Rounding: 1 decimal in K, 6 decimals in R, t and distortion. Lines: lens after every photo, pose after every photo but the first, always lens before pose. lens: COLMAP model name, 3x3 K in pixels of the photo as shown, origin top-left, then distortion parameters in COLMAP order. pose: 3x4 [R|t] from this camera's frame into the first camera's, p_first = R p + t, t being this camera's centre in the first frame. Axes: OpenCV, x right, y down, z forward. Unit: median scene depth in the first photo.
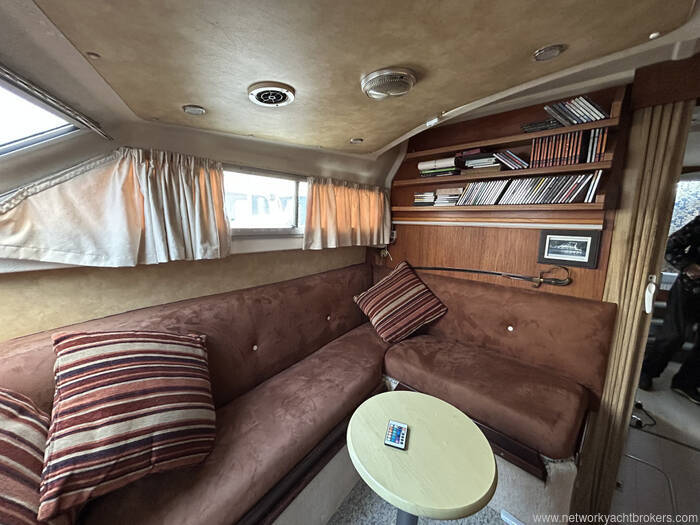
lens RADIAL K [[280.1, 0, 350.4], [0, 280.1, 266.2], [0, 0, 1]] dist [-0.001529, 0.000787]
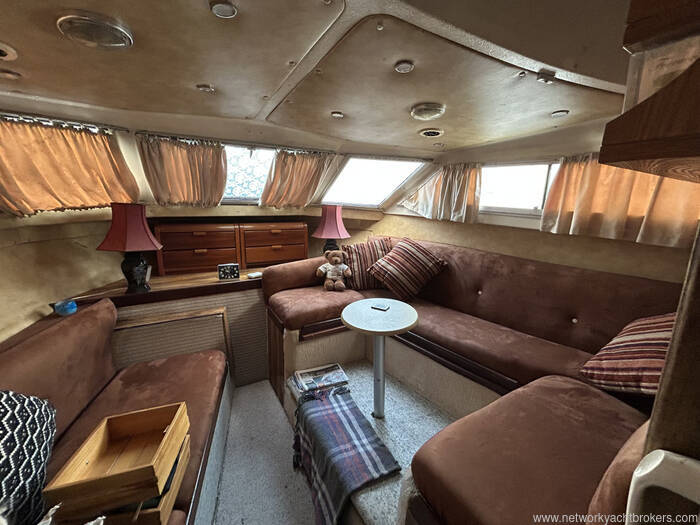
lens RADIAL K [[280.1, 0, 348.7], [0, 280.1, 263.6], [0, 0, 1]] dist [-0.001529, 0.000787]
pose [[-0.258992, 0.209102, -0.942974, 1.161771], [-0.200460, 0.943391, 0.264252, -0.086530], [0.944849, 0.257468, -0.202414, 0.651130]]
